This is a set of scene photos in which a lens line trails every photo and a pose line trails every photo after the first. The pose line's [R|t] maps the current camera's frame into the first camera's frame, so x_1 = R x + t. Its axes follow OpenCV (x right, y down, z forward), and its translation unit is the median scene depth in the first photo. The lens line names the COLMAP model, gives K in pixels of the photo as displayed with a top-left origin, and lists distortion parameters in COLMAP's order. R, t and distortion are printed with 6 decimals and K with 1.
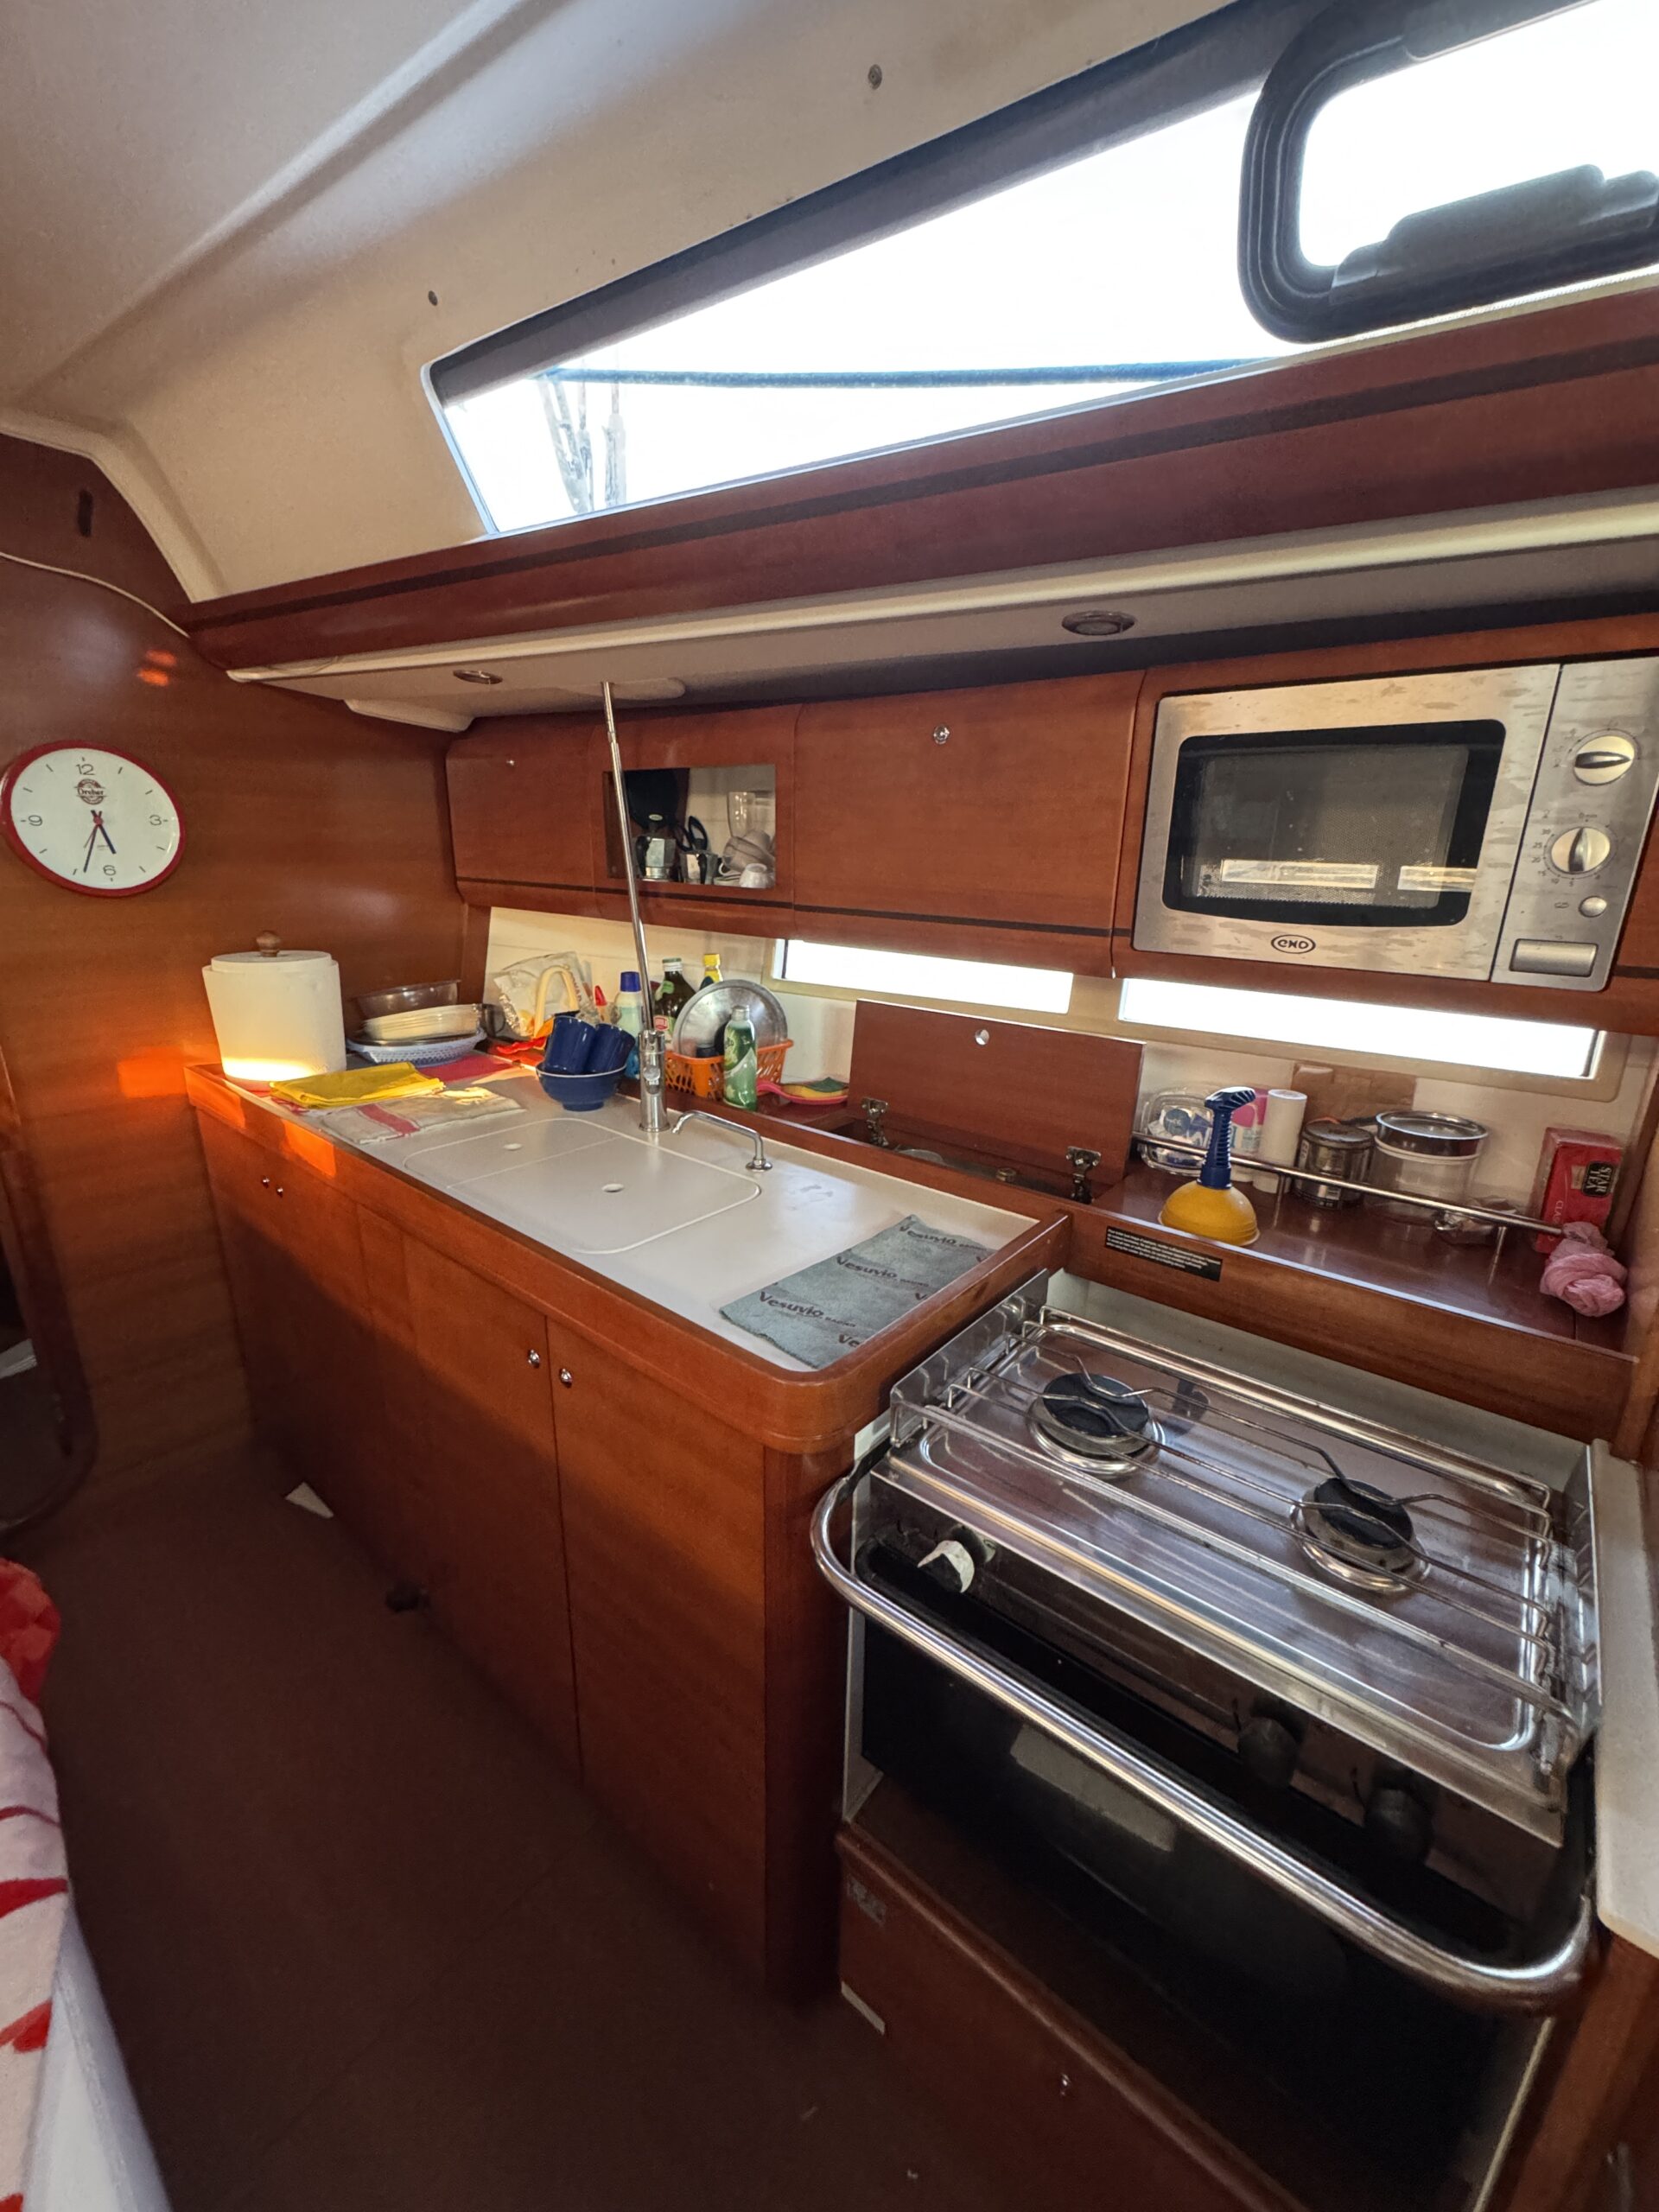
lens RADIAL K [[893.4, 0, 829.5], [0, 893.4, 1106.0], [0, 0, 1]] dist [0.008702, -0.003640]
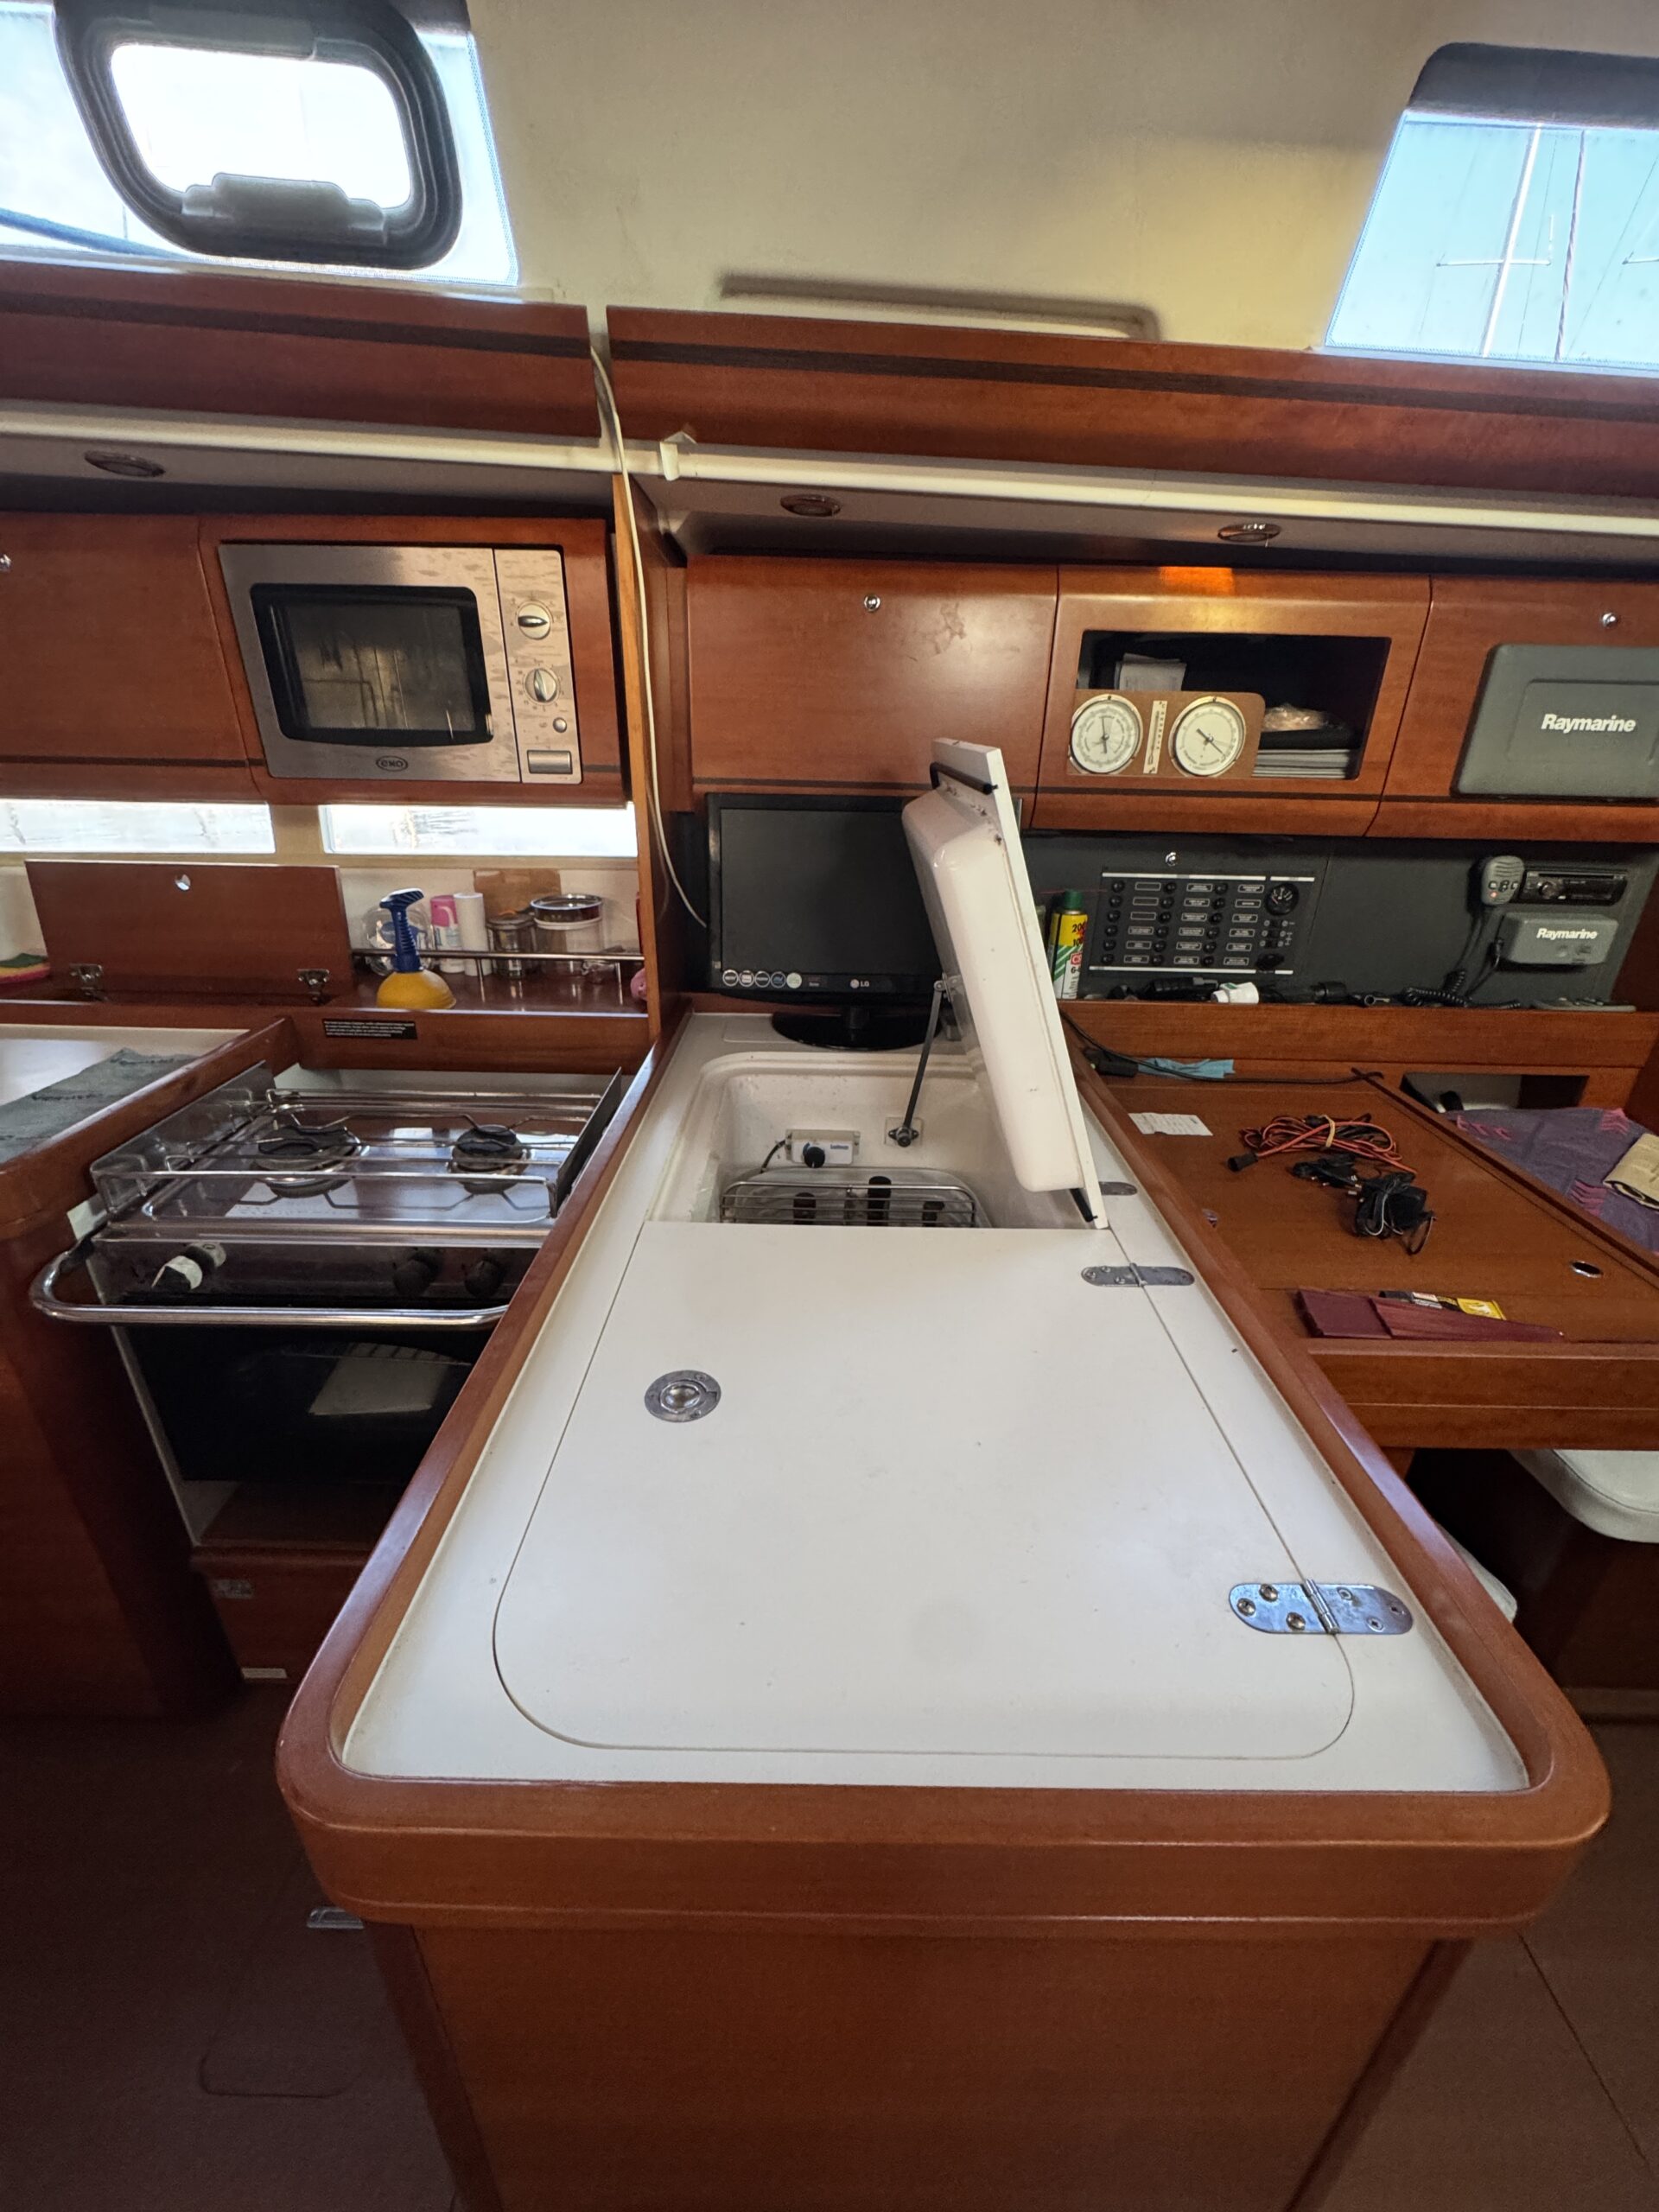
lens RADIAL K [[893.4, 0, 829.5], [0, 893.4, 1106.0], [0, 0, 1]] dist [0.008702, -0.003640]
pose [[0.785415, -0.257278, 0.562967, 0.139301], [0.177188, 0.964914, 0.193768, 0.135451], [-0.593066, -0.052437, 0.803444, -0.378030]]
